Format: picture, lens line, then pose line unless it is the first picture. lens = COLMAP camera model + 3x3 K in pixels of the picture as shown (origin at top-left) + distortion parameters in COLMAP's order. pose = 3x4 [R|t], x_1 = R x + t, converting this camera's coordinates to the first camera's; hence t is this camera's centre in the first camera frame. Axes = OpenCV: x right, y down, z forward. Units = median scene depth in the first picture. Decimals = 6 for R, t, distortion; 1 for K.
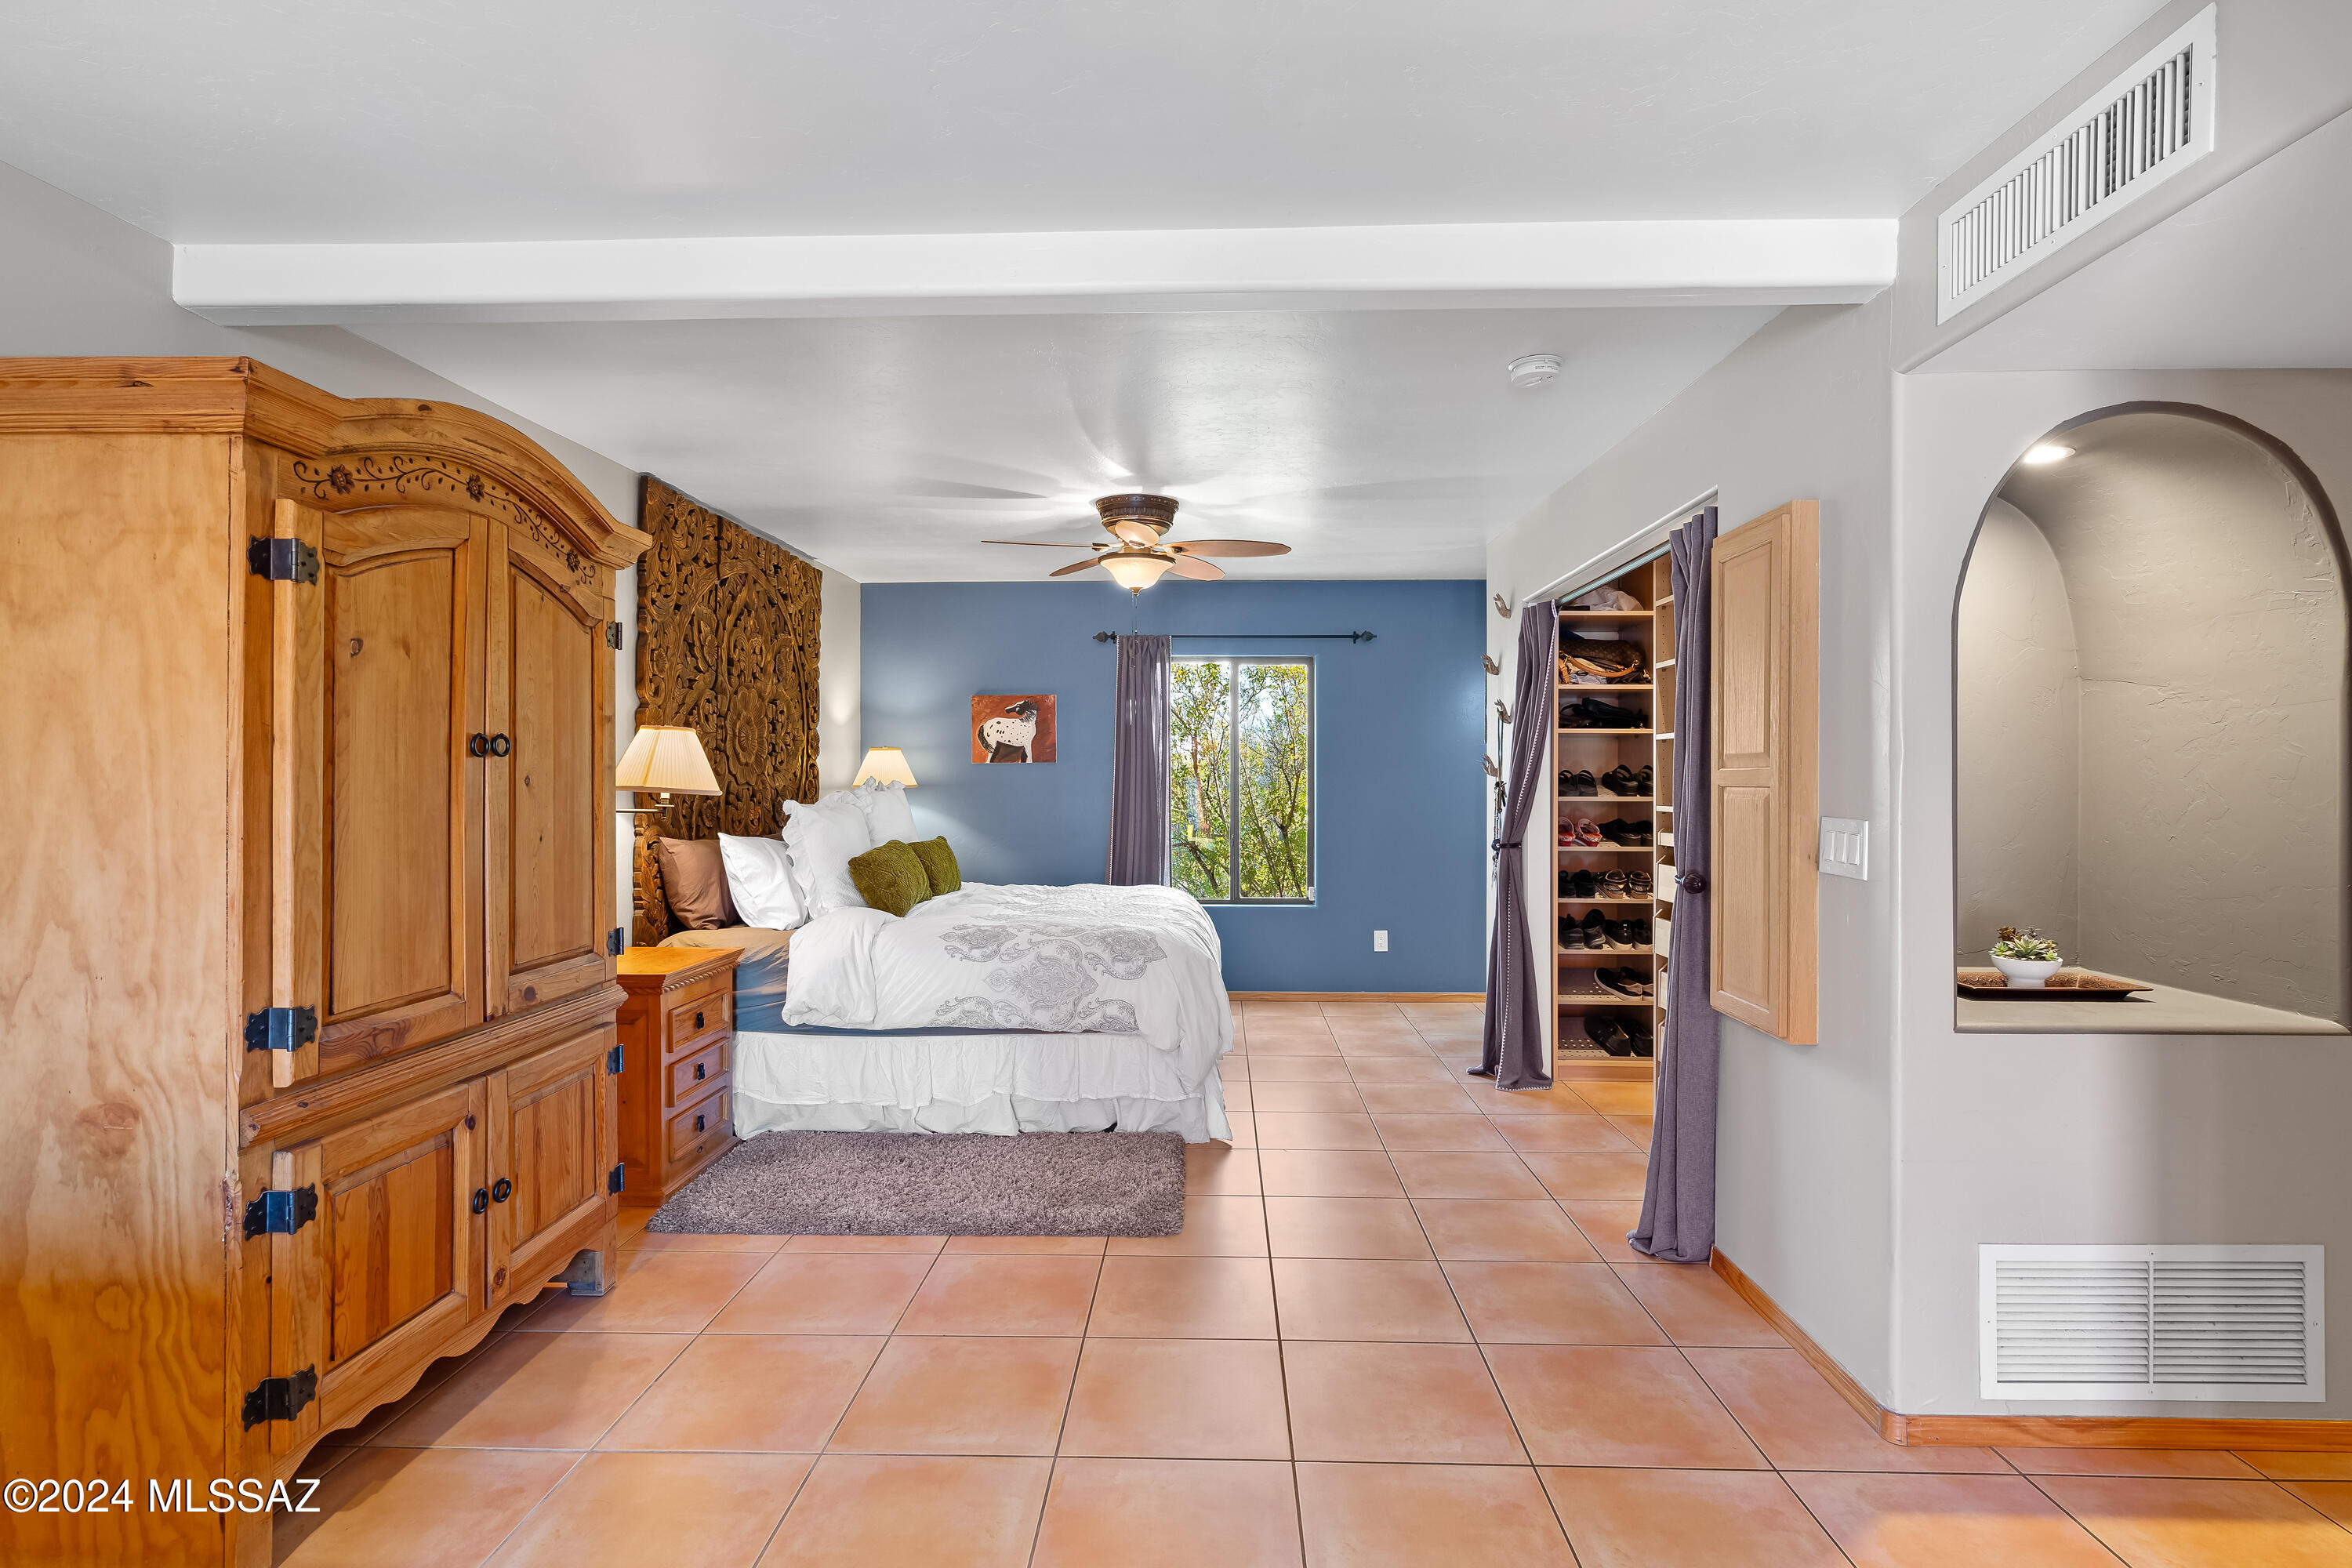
lens RADIAL K [[1098.9, 0, 1173.7], [0, 1098.9, 762.2], [0, 0, 1]] dist [-0.001718, 0.000619]
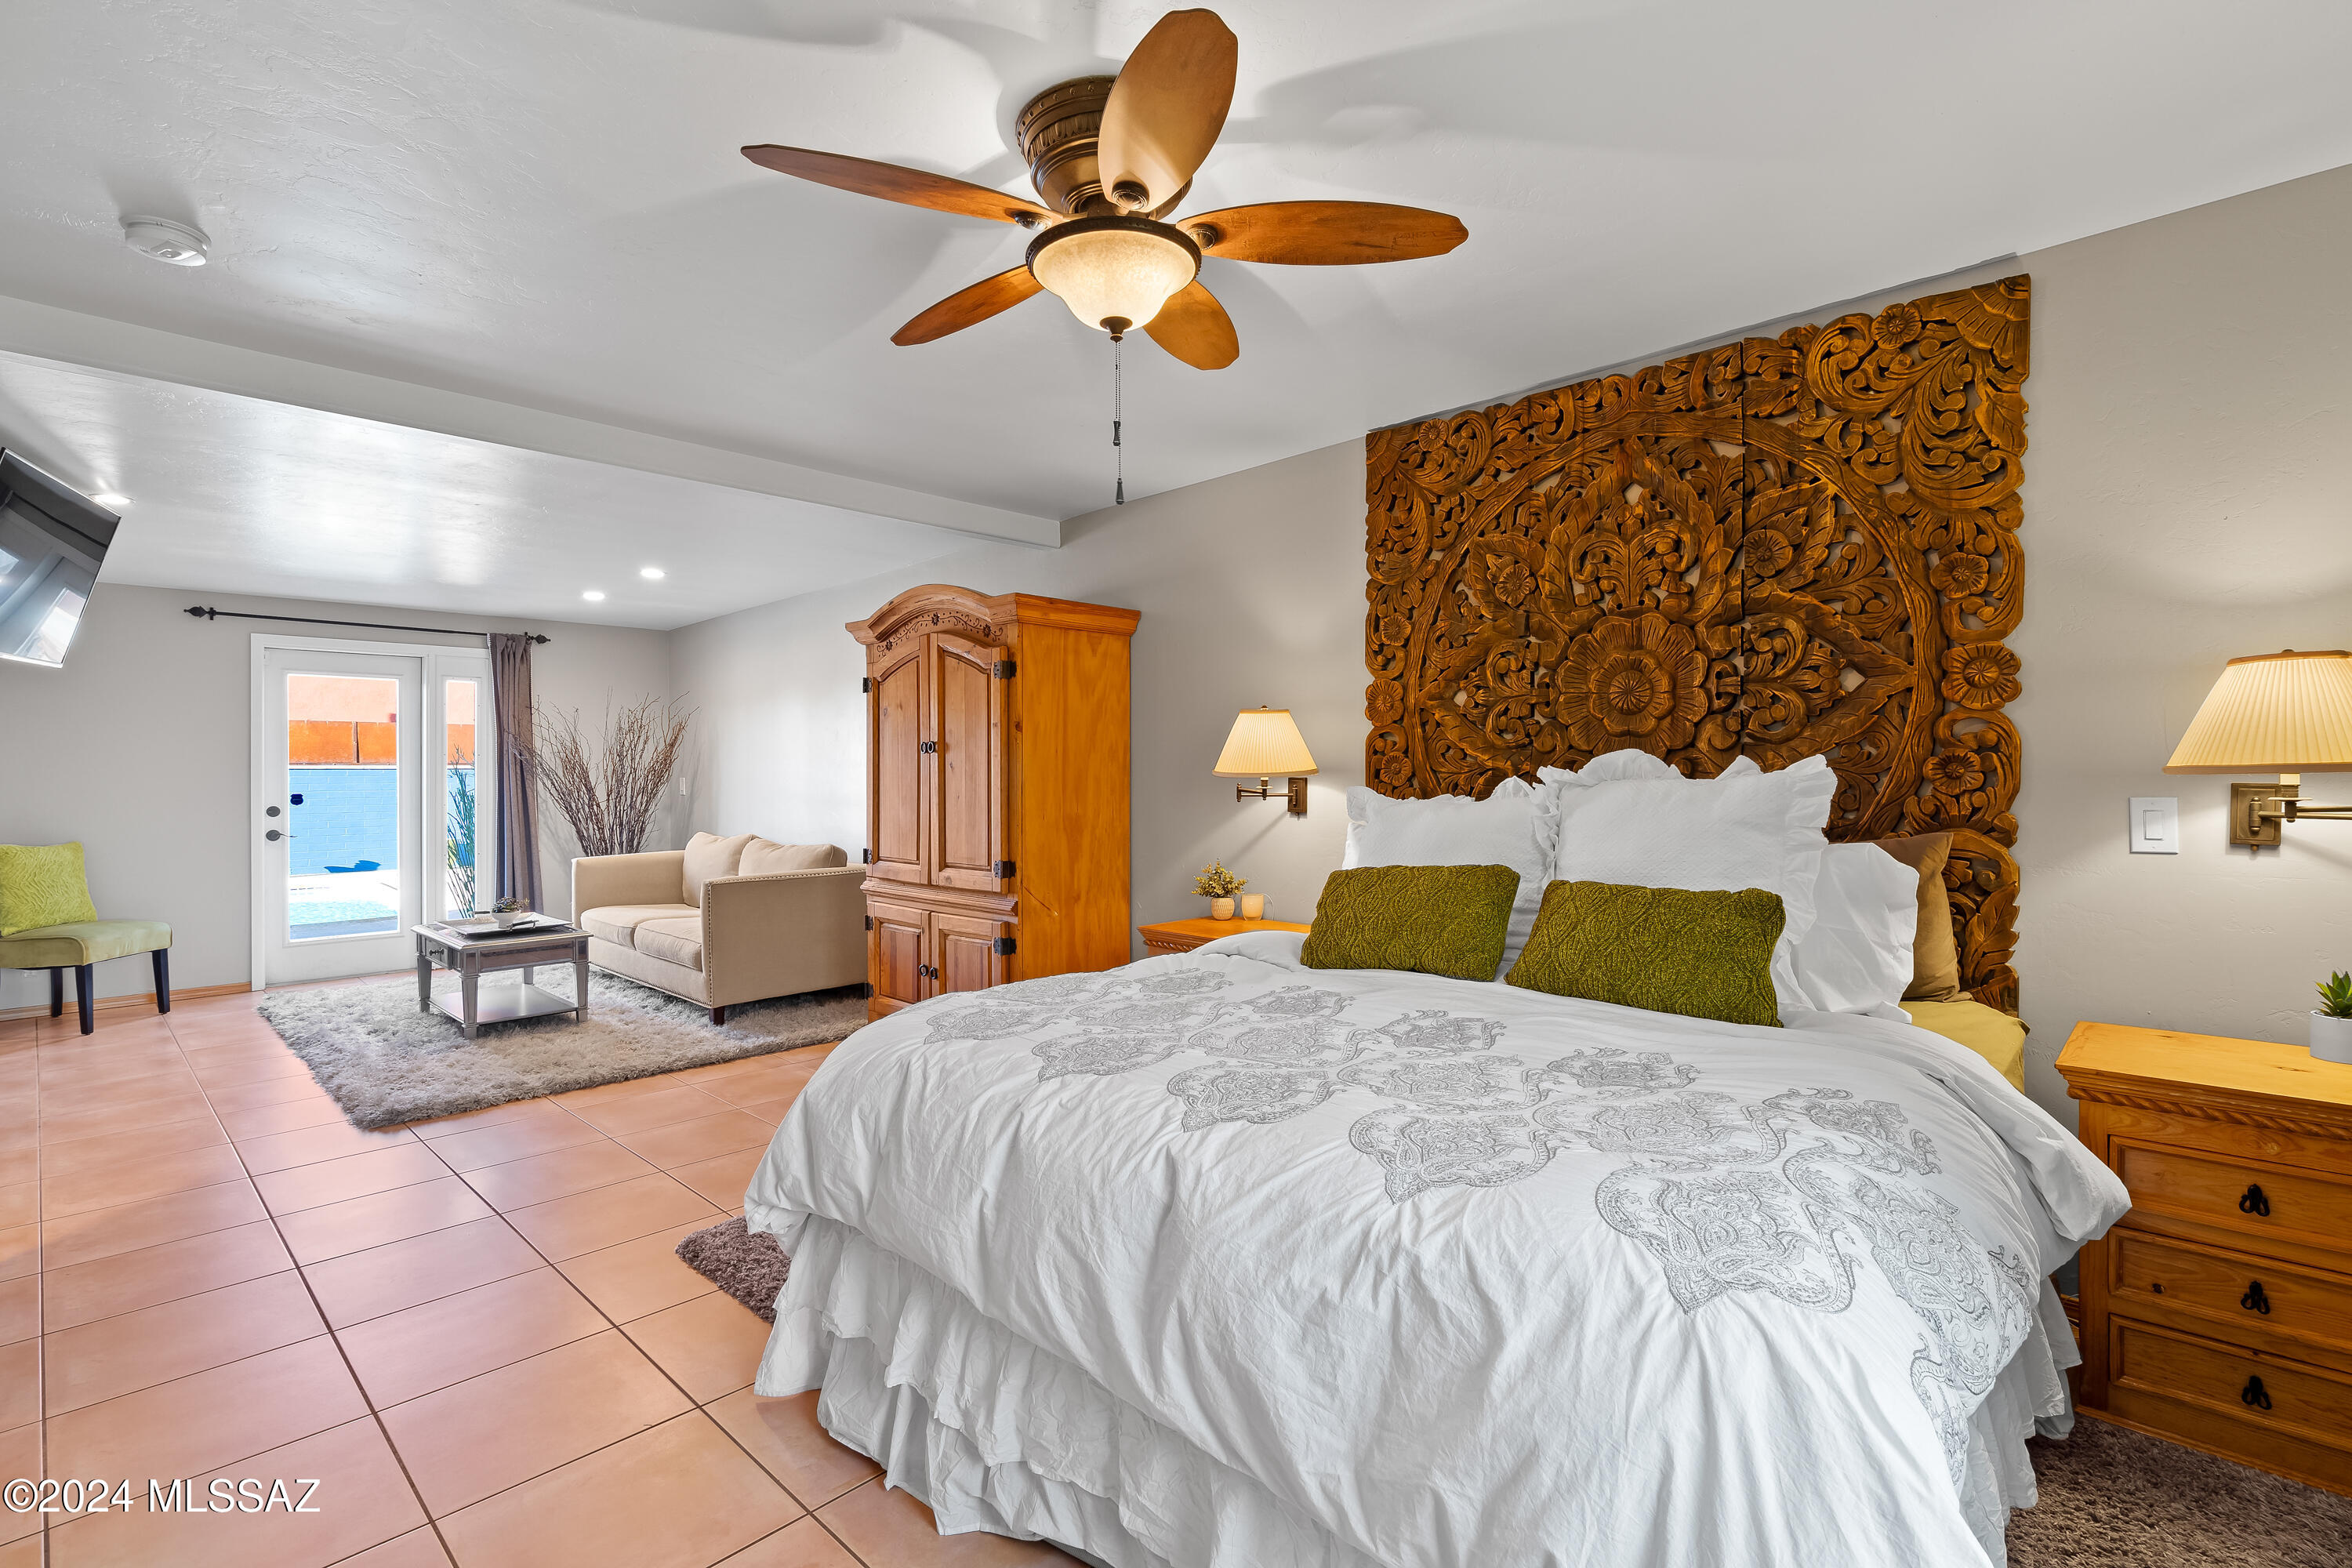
lens RADIAL K [[1073.0, 0, 1186.2], [0, 1073.0, 768.6], [0, 0, 1]] dist [-0.007466, 0.004852]
pose [[-0.650170, 0.004866, -0.759774, 0.305656], [0.018655, 0.999780, -0.009560, 0.027709], [0.759560, -0.020390, -0.650117, 1.432197]]
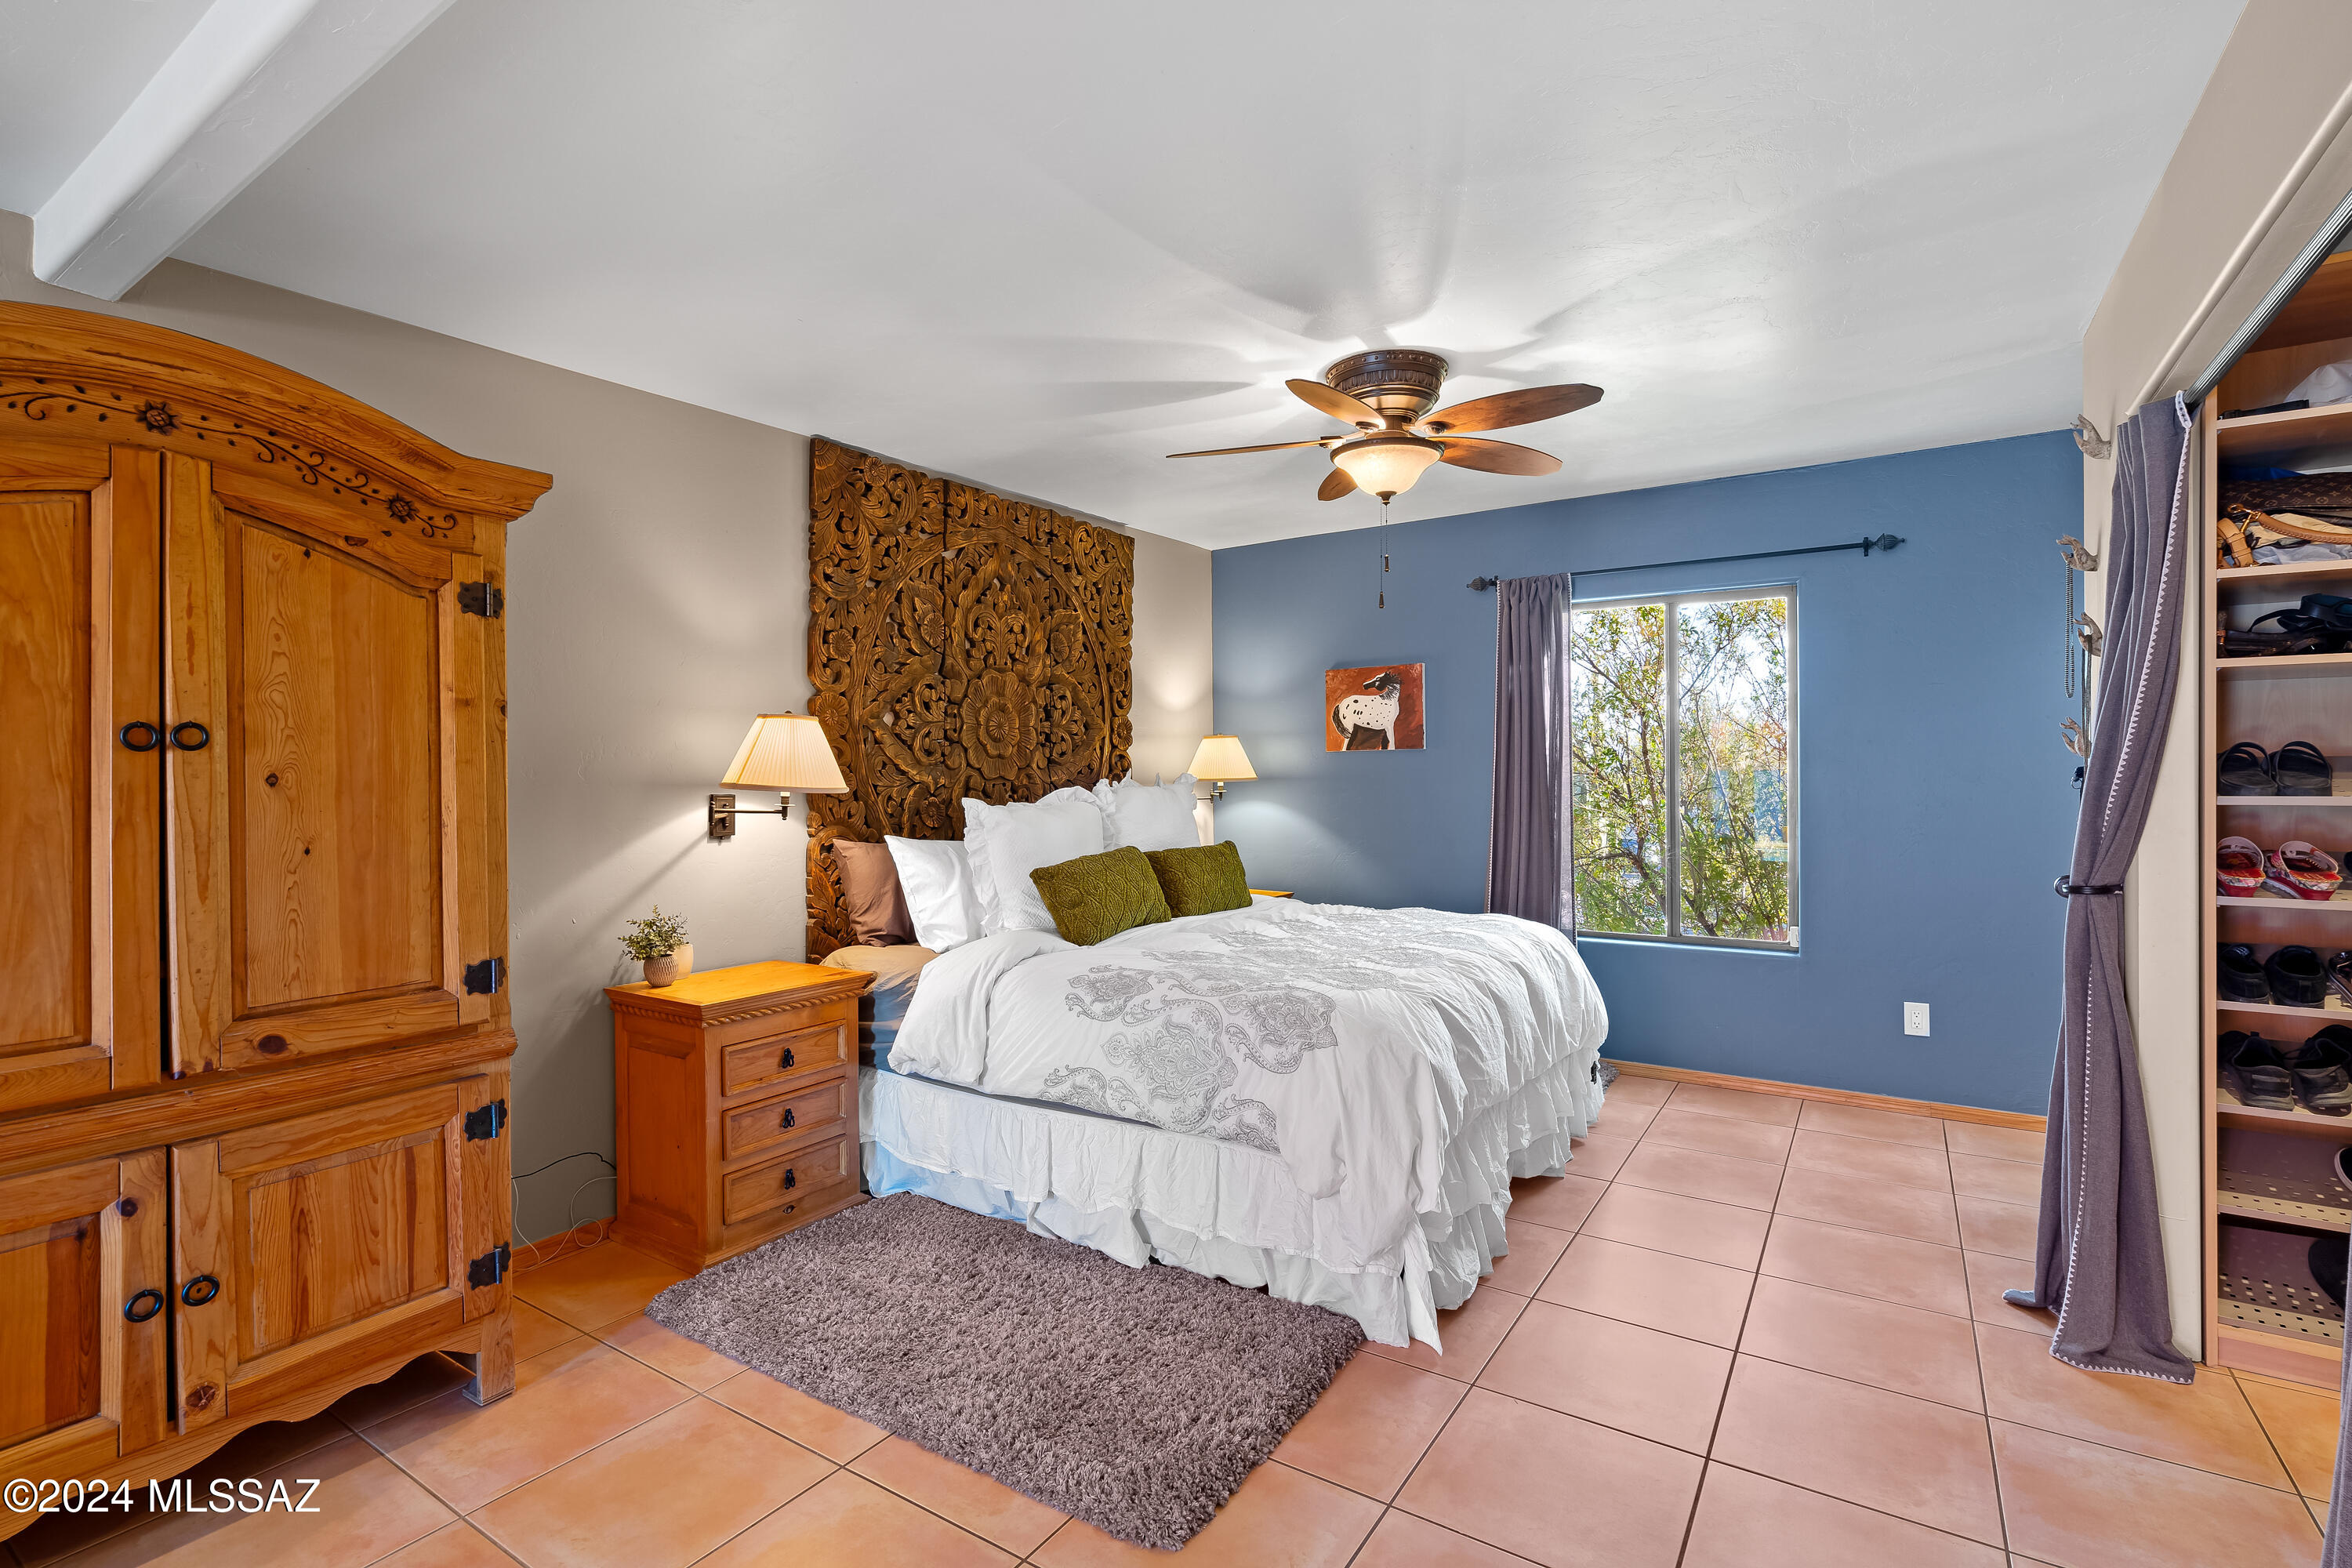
lens RADIAL K [[1073.0, 0, 1186.2], [0, 1073.0, 768.6], [0, 0, 1]] dist [-0.007466, 0.004852]
pose [[0.856080, -0.009935, -0.516747, 0.227434], [0.017009, 0.999815, 0.008956, 0.007661], [0.516563, -0.016457, 0.856091, 0.390489]]
